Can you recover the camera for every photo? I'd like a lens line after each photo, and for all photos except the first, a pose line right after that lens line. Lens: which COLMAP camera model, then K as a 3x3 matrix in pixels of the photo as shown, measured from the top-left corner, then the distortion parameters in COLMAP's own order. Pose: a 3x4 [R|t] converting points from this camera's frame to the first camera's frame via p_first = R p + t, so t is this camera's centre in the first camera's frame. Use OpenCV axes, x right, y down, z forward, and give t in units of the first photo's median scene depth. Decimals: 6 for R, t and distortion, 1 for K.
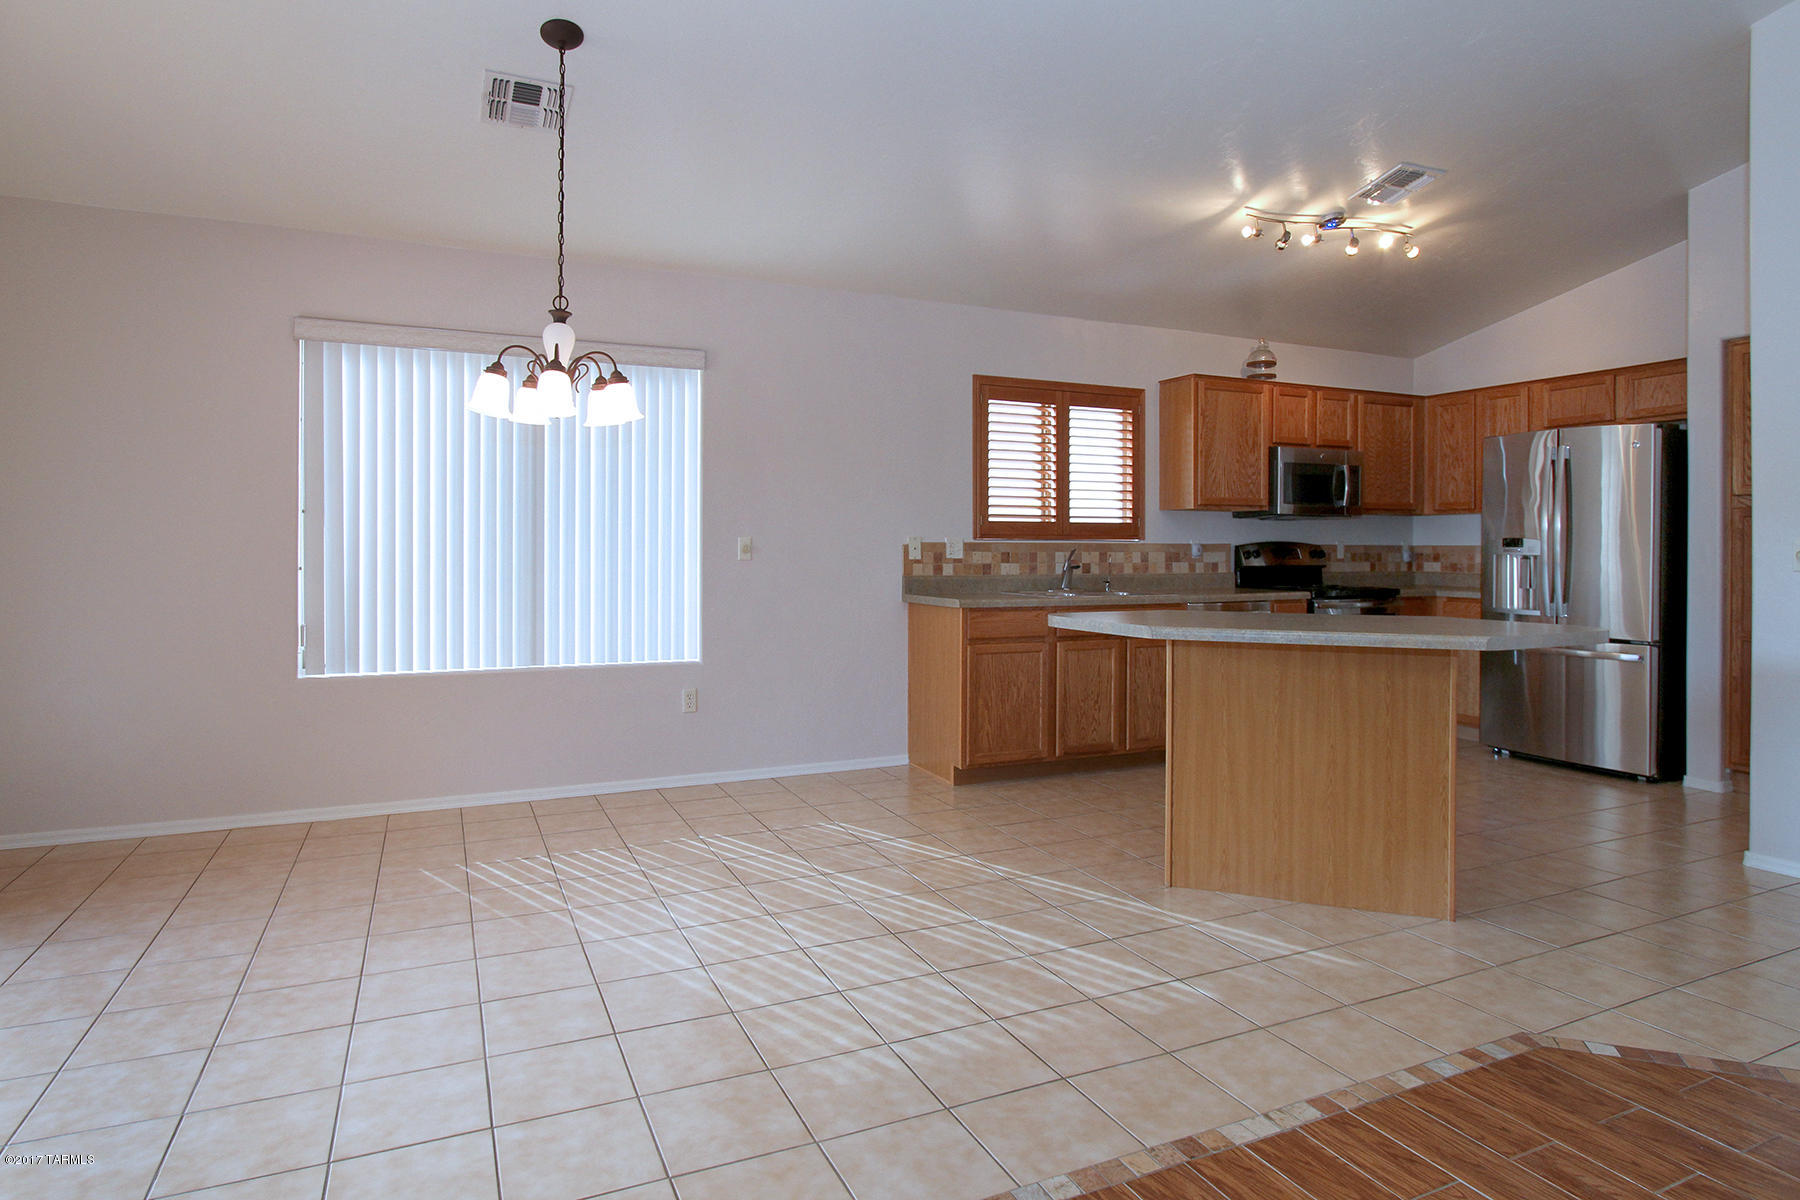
lens RADIAL K [[1088.3, 0, 987.7], [0, 1088.3, 545.9], [0, 0, 1]] dist [-0.000390, 0.000508]
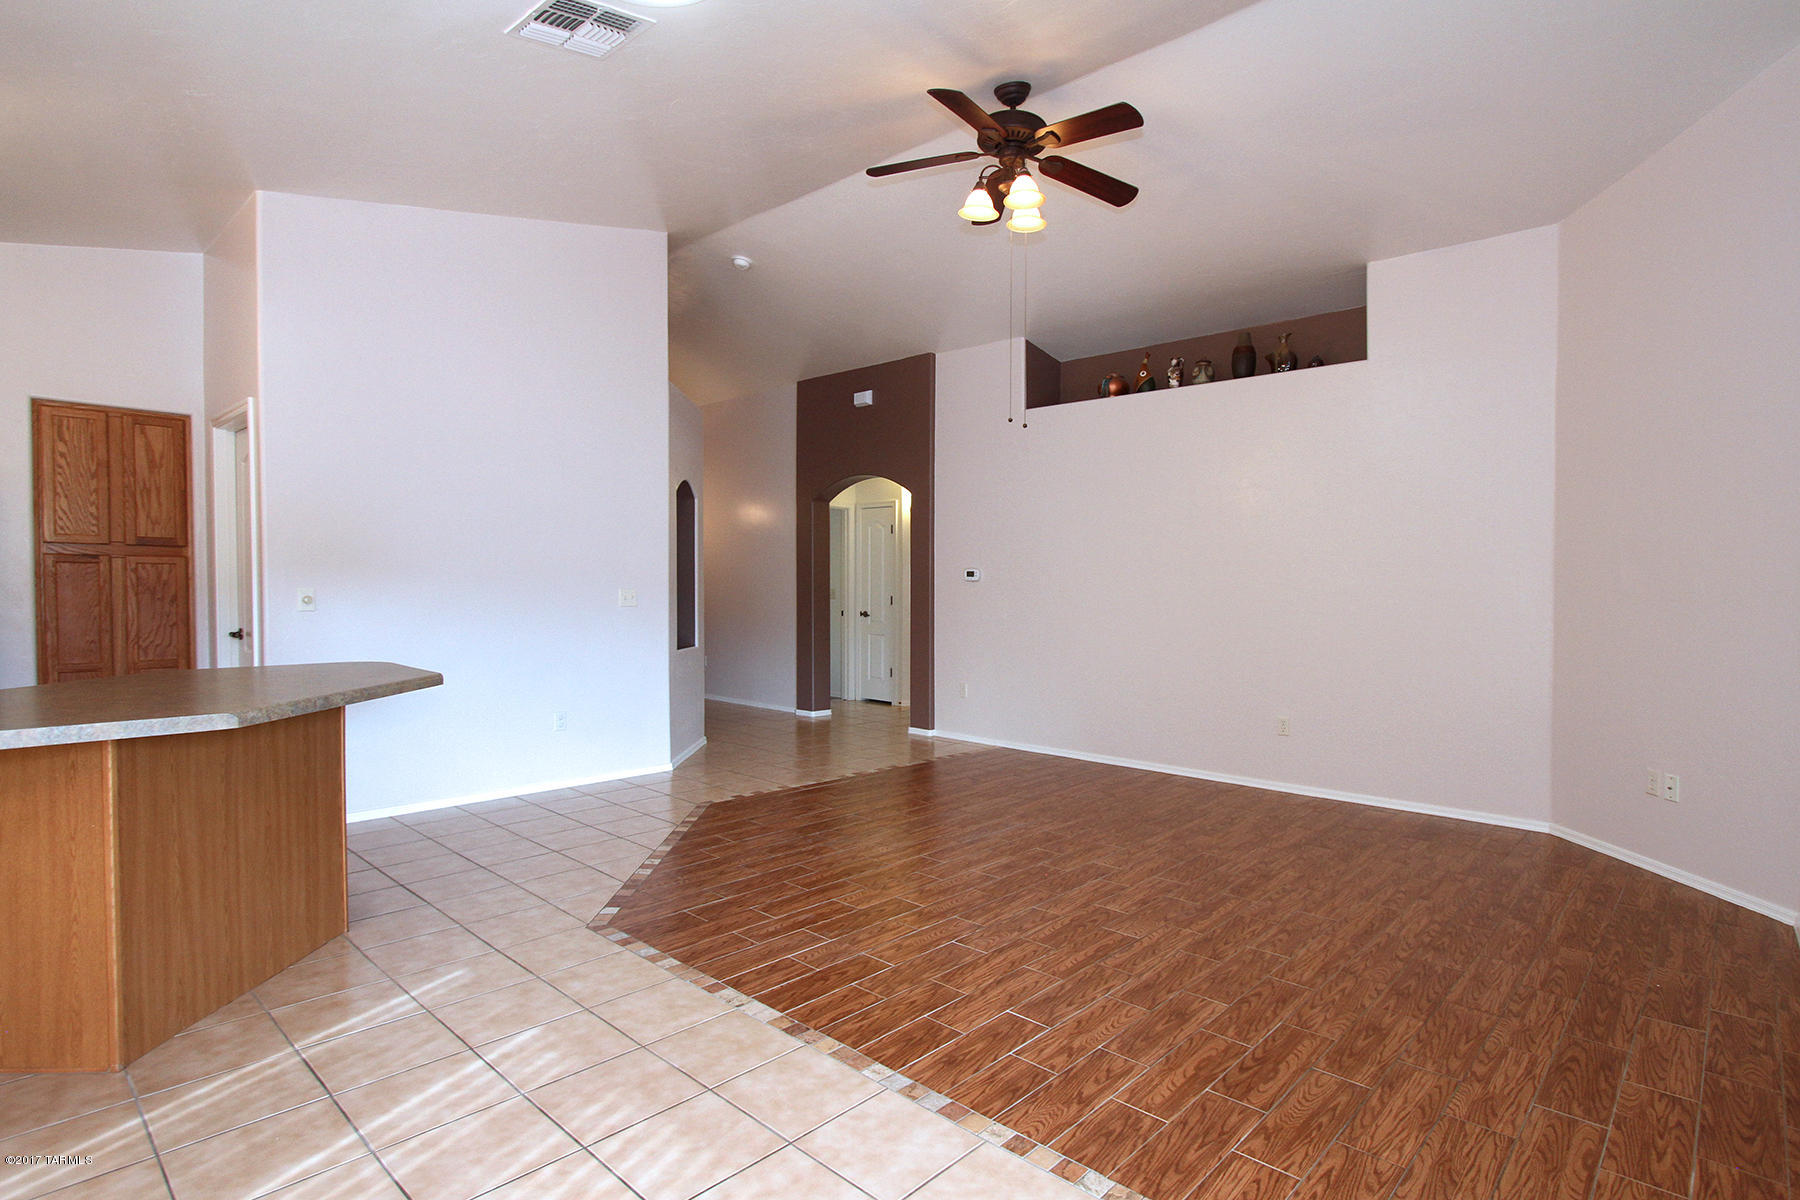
lens RADIAL K [[861.9, 0, 787.2], [0, 861.9, 591.7], [0, 0, 1]] dist [-0.002738, -0.000183]
pose [[-0.233114, -0.014694, 0.972338, -0.295166], [-0.013330, 0.999840, 0.011914, -0.014008], [-0.972358, -0.010184, -0.233273, 0.413422]]
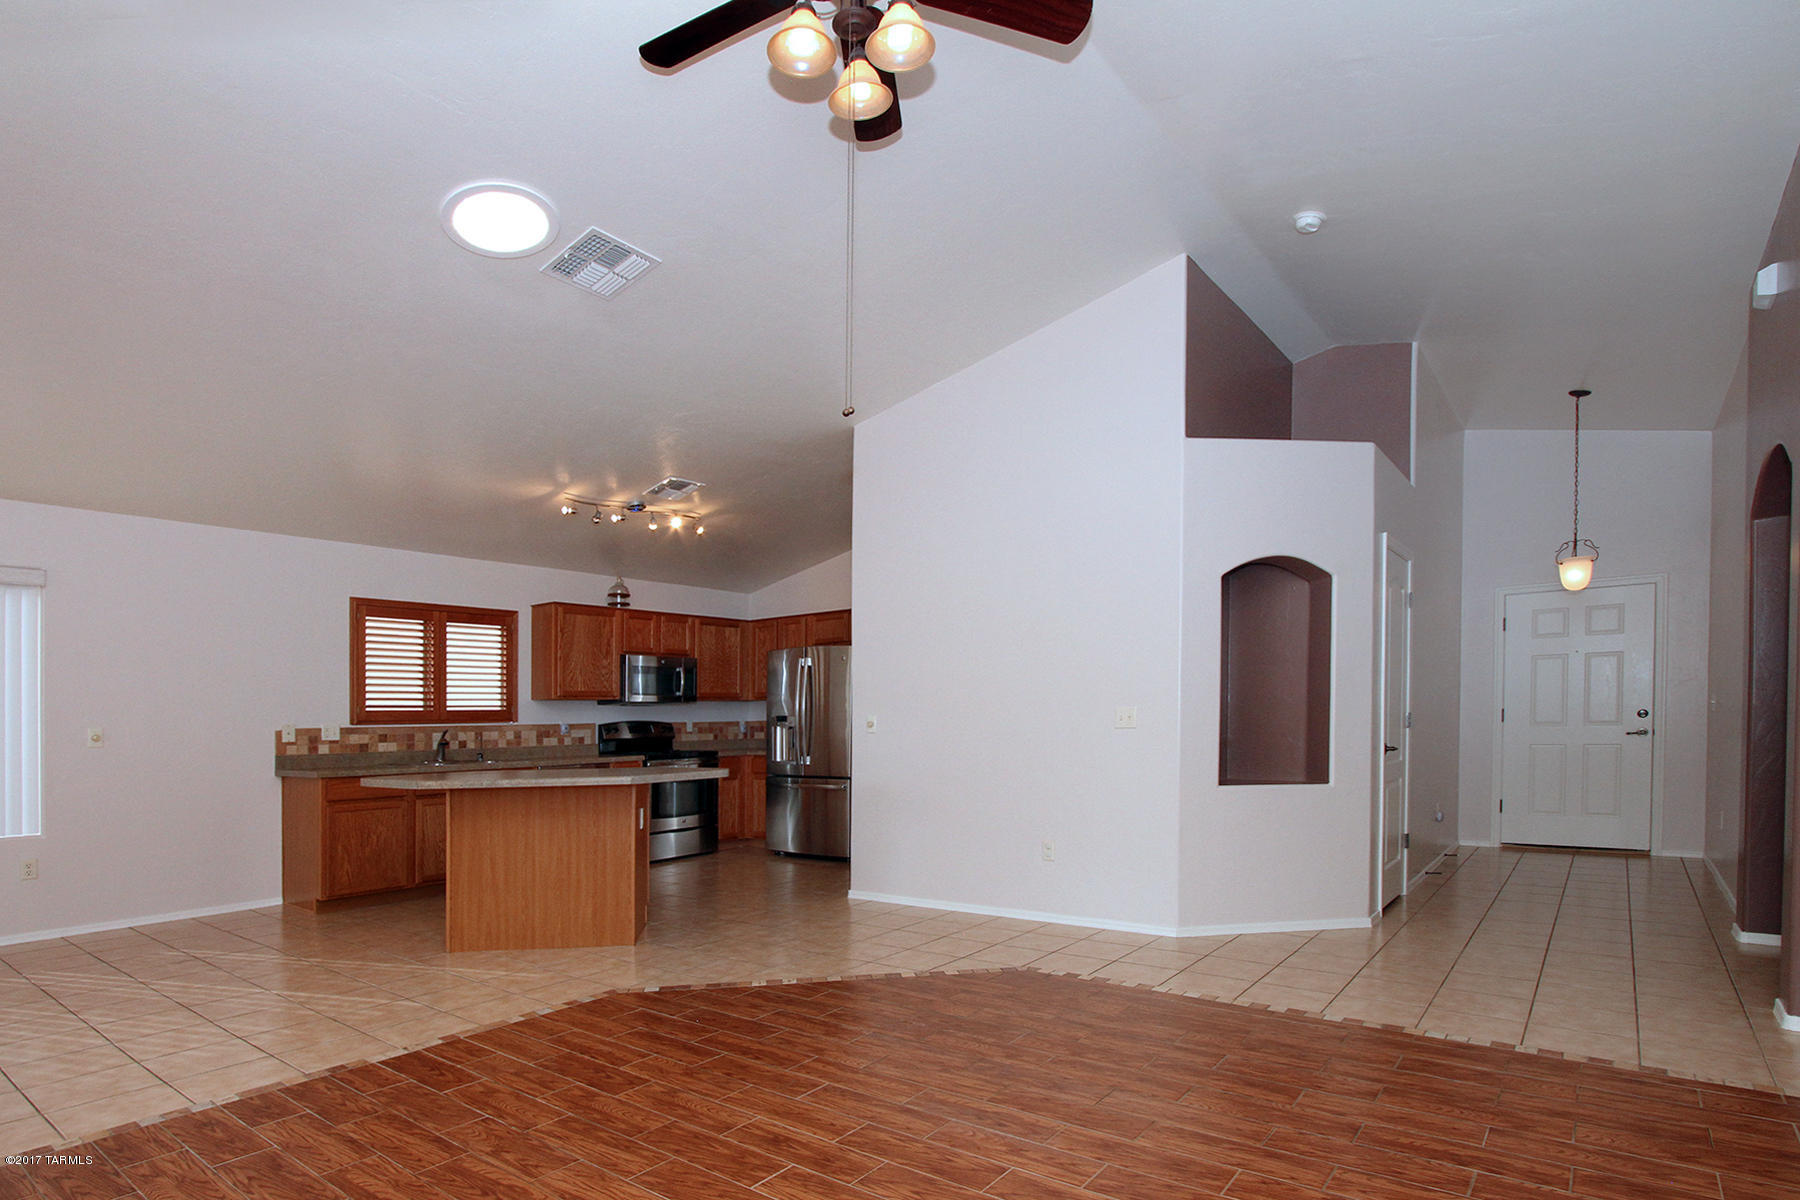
lens RADIAL K [[875.8, 0, 1002.1], [0, 875.8, 716.4], [0, 0, 1]] dist [-0.000789, 0.000280]
pose [[0.878132, -0.019661, 0.478014, 0.165402], [0.022215, 0.999753, 0.000310, 0.000668], [-0.477903, 0.010347, 0.878352, -0.273597]]
